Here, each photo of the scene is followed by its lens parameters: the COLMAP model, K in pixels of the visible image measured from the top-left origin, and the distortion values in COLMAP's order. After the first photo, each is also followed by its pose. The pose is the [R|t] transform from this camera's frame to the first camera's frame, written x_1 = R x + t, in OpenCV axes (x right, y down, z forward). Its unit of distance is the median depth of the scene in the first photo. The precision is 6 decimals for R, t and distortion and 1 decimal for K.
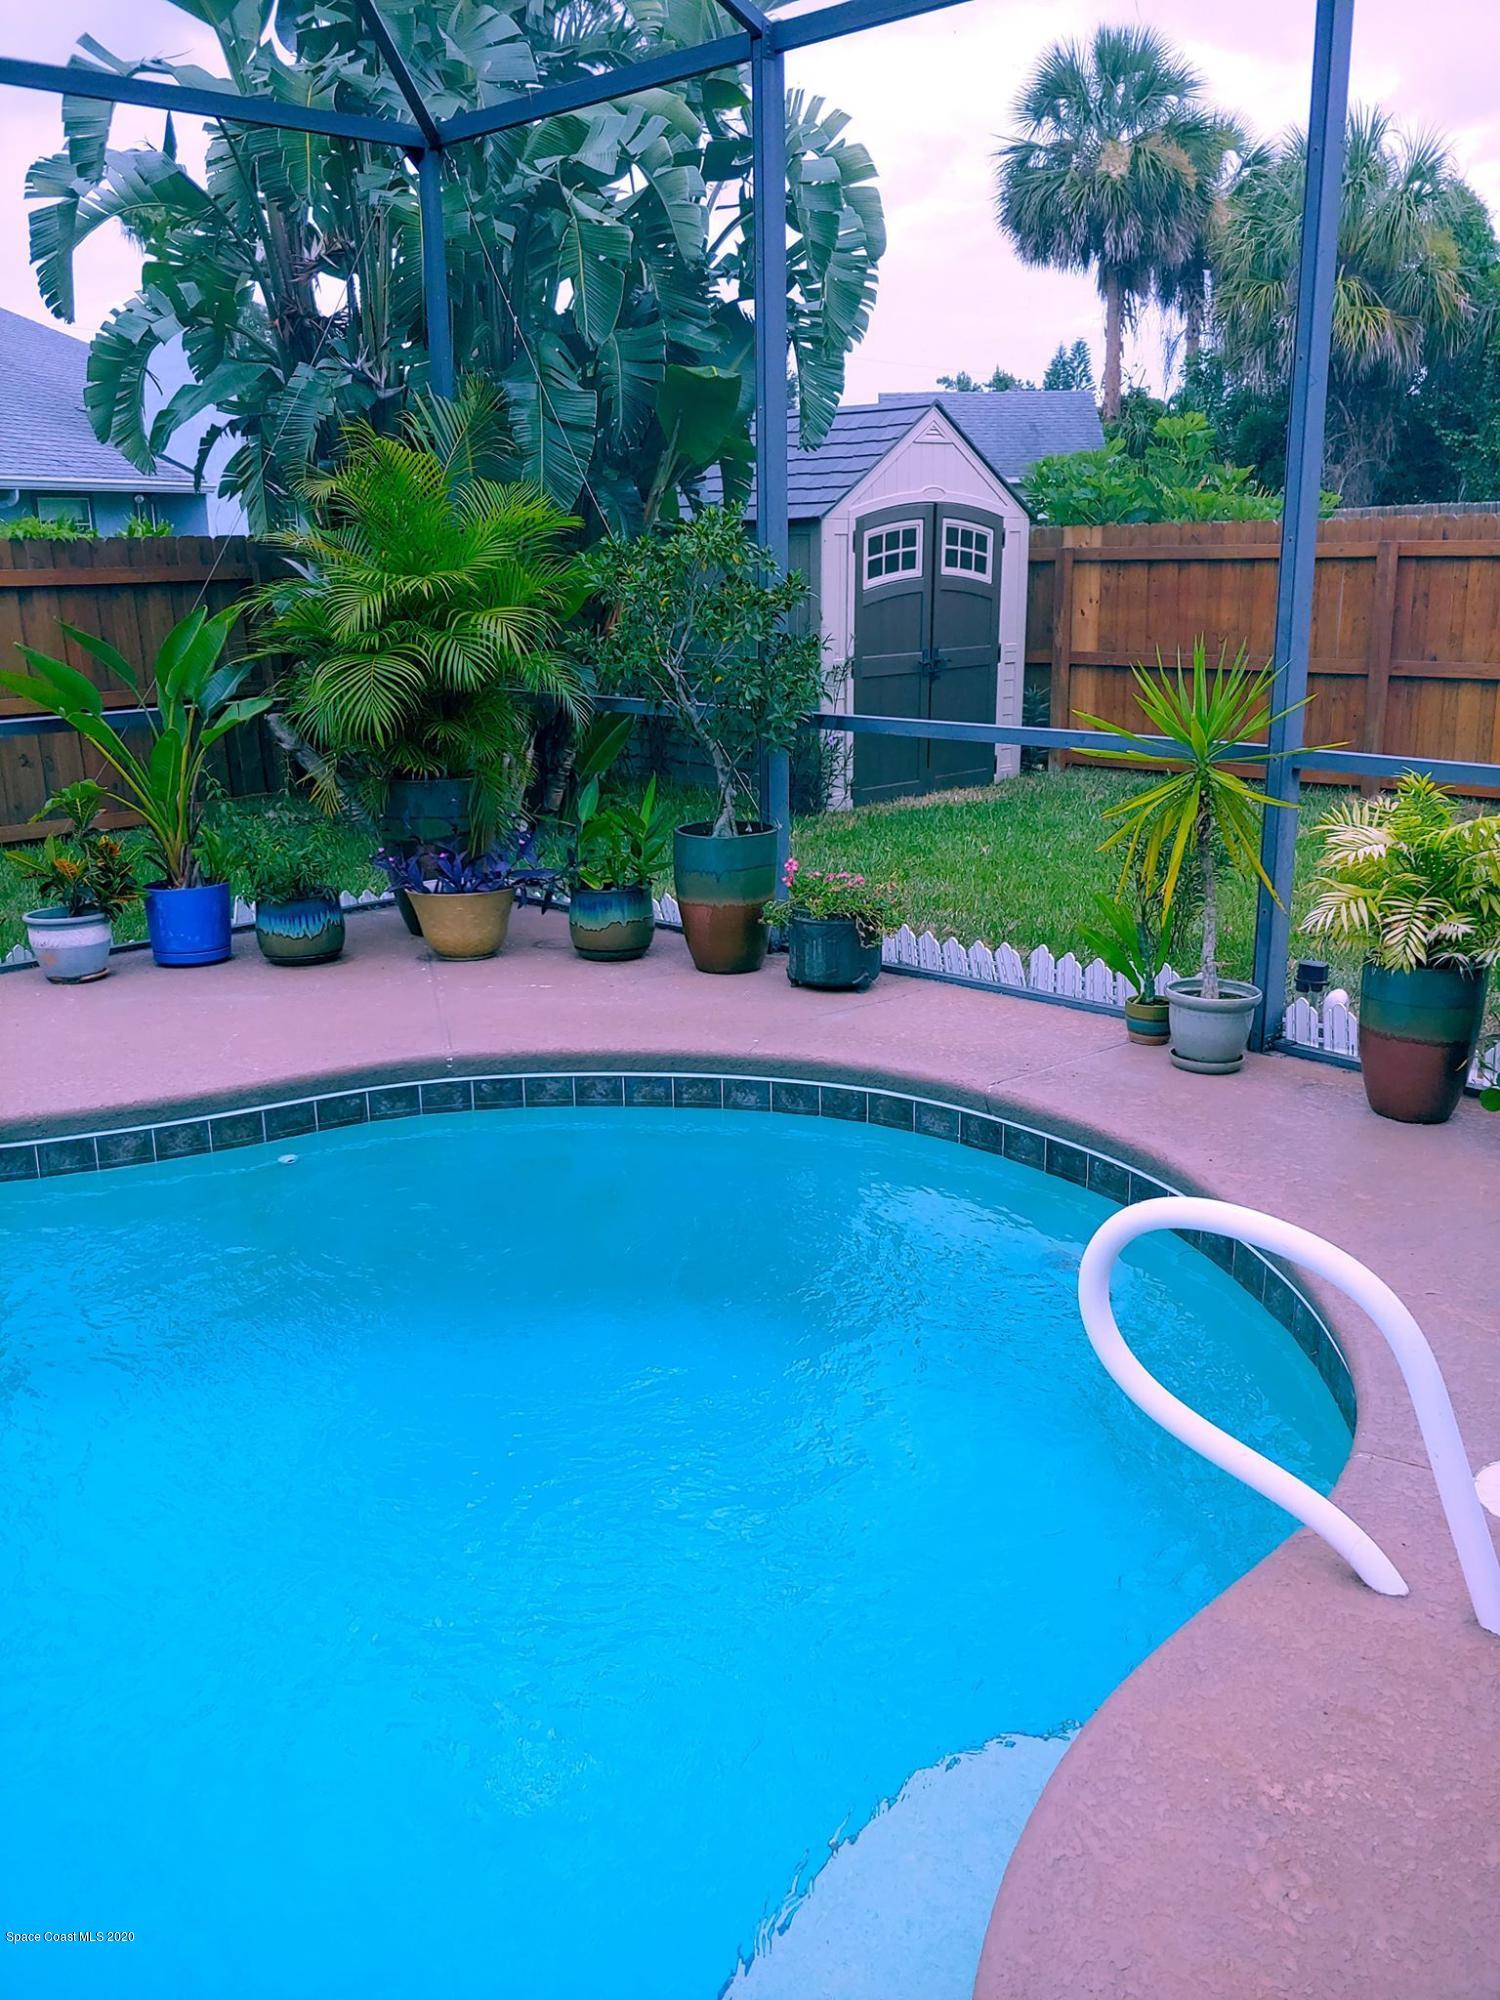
lens RADIAL K [[1808.4, 0, 750.0], [0, 1808.4, 1000.0], [0, 0, 1]] dist [-0.013743, 0.000569]
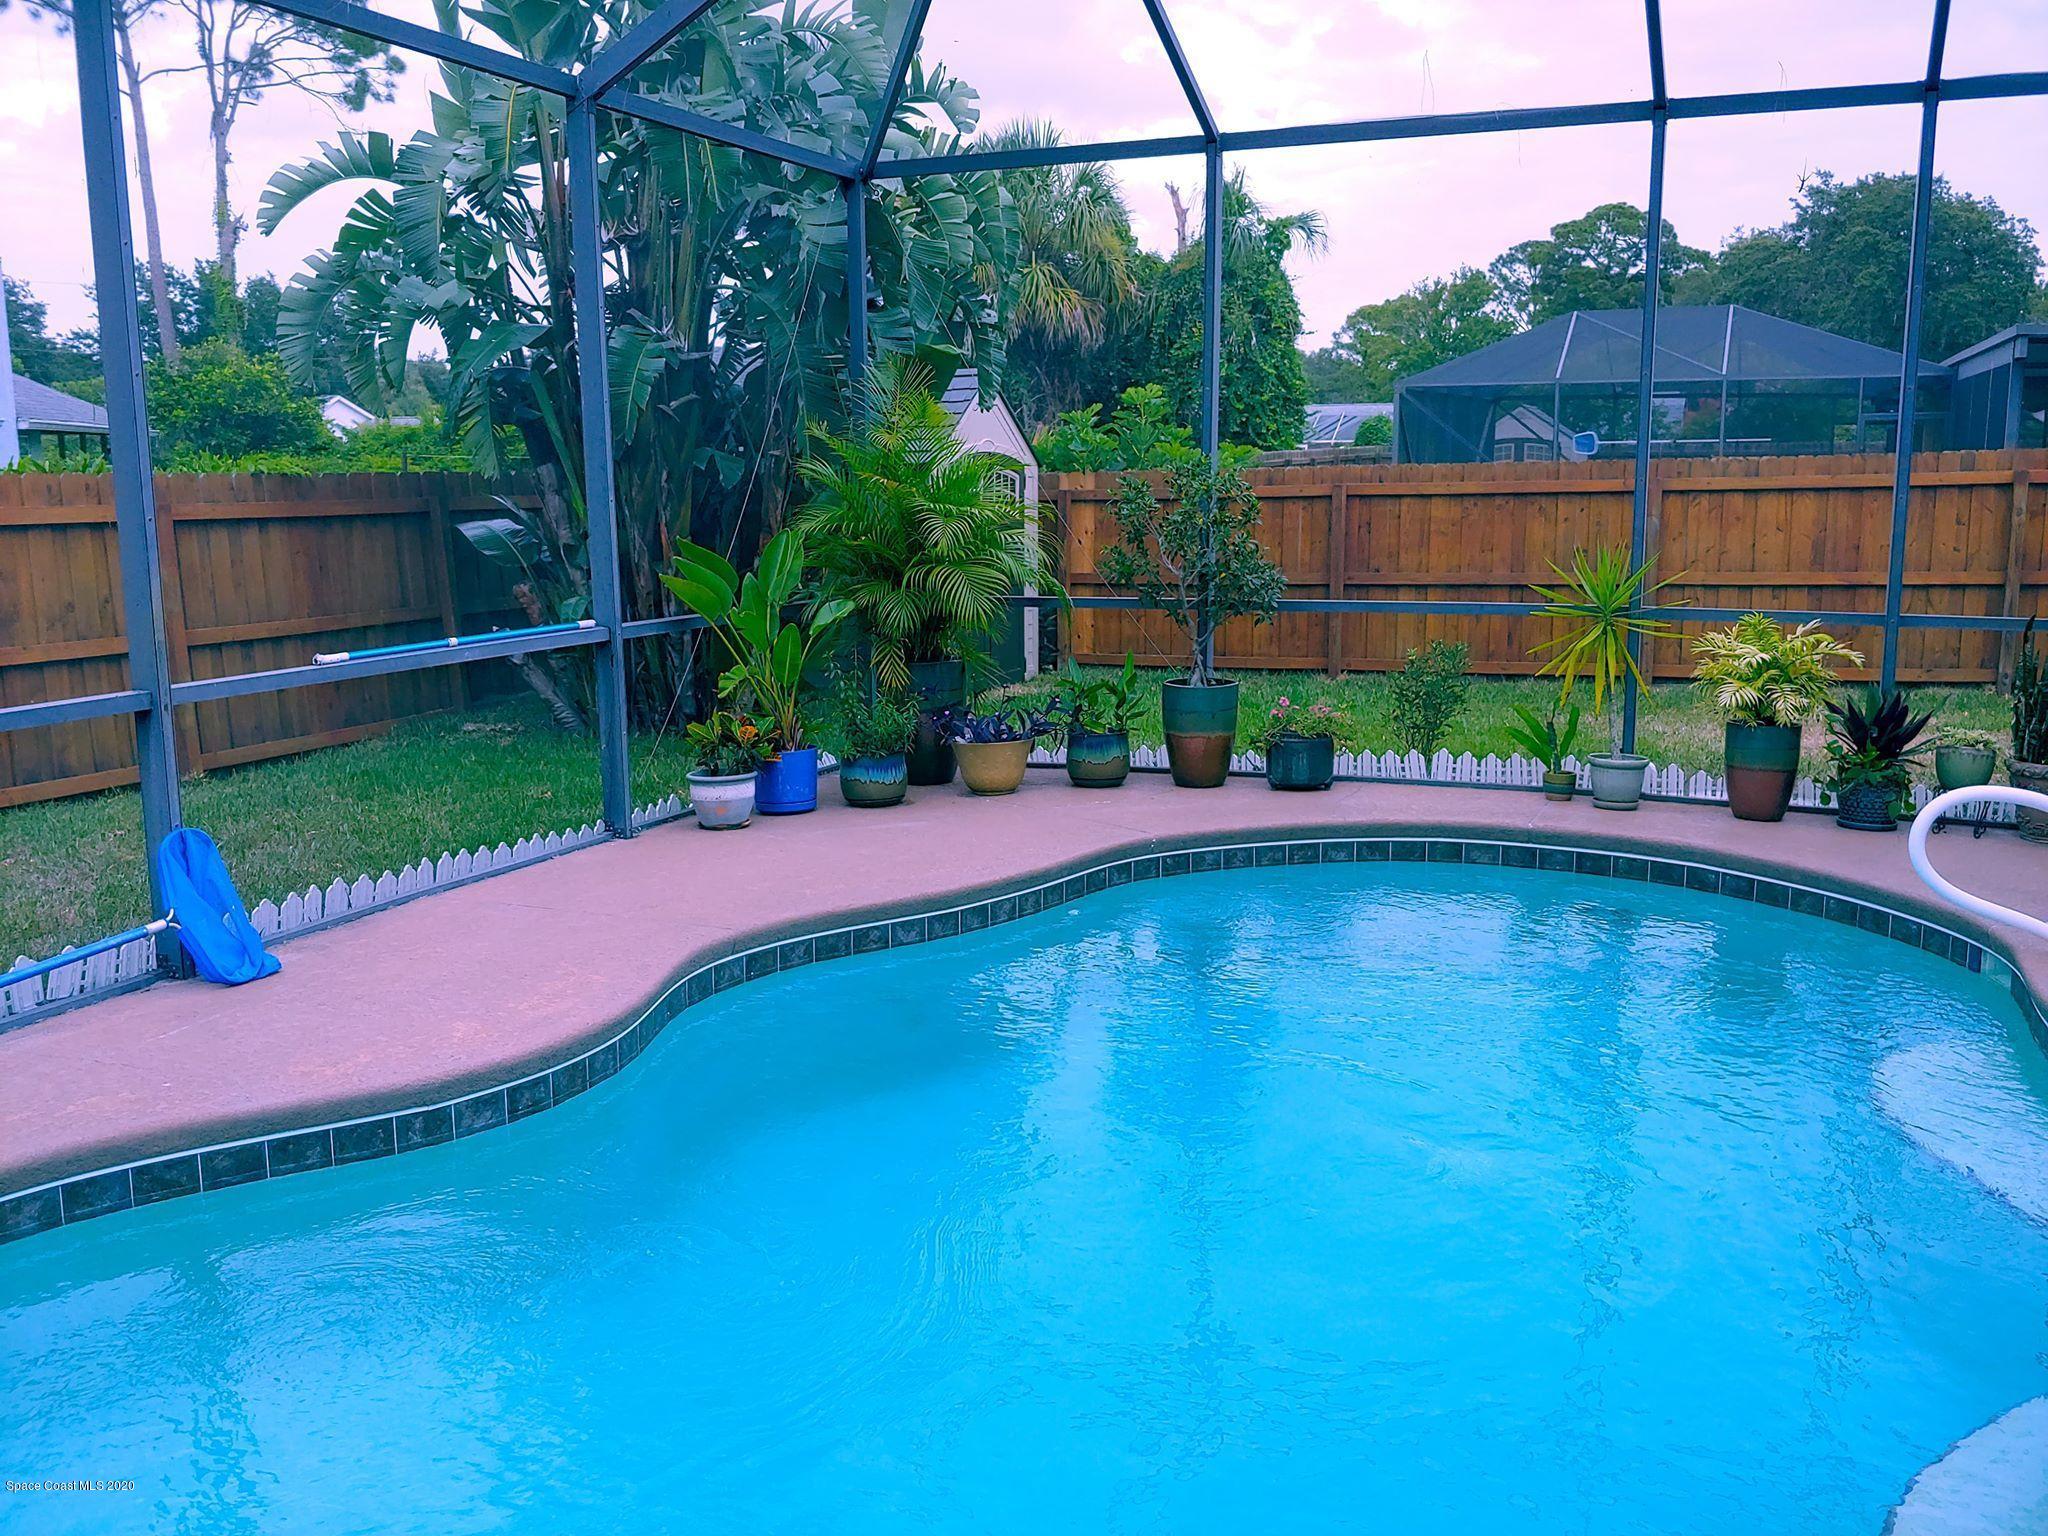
lens RADIAL K [[1803.3, 0, 1024.0], [0, 1803.3, 768.0], [0, 0, 1]] dist [0.120634, -0.248212]
pose [[0.924028, -0.054374, 0.378438, -0.379847], [0.089961, 0.992965, -0.076987, 0.036184], [-0.371589, 0.105183, 0.922420, -0.127682]]
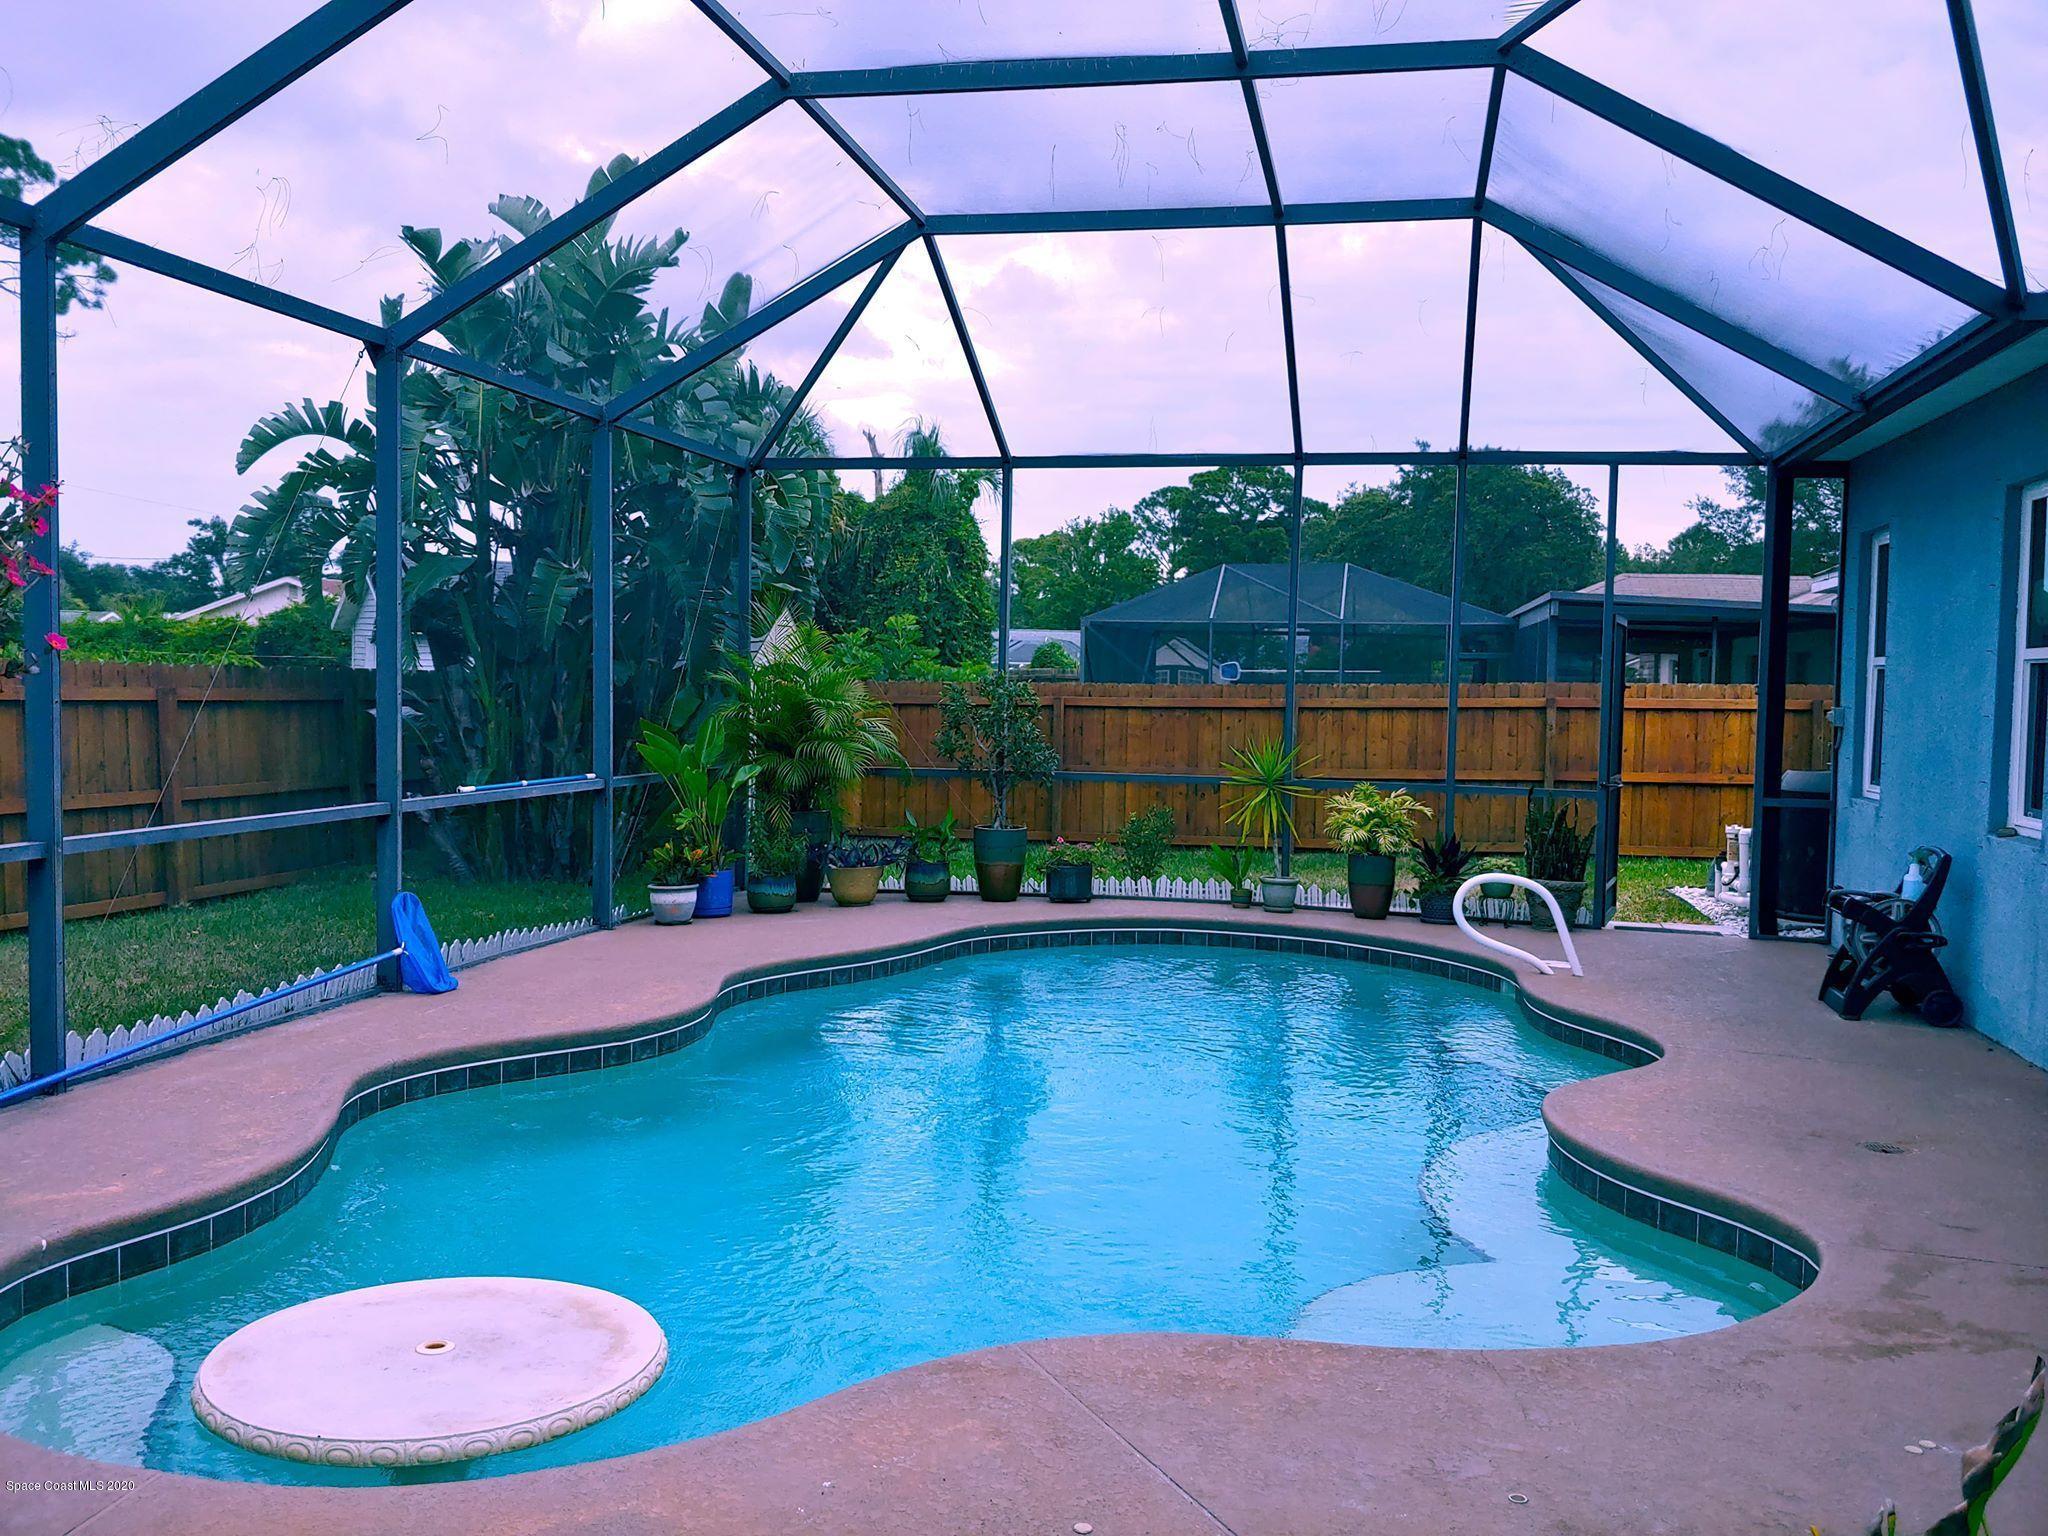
lens RADIAL K [[1868.8, 0, 1001.8], [0, 1868.8, 798.8], [0, 0, 1]] dist [0.324846, -0.689086]
pose [[0.839057, -0.004048, 0.544029, -0.654122], [0.109128, 0.980901, -0.161010, 0.119411], [-0.532987, 0.194465, 0.823474, -0.410255]]
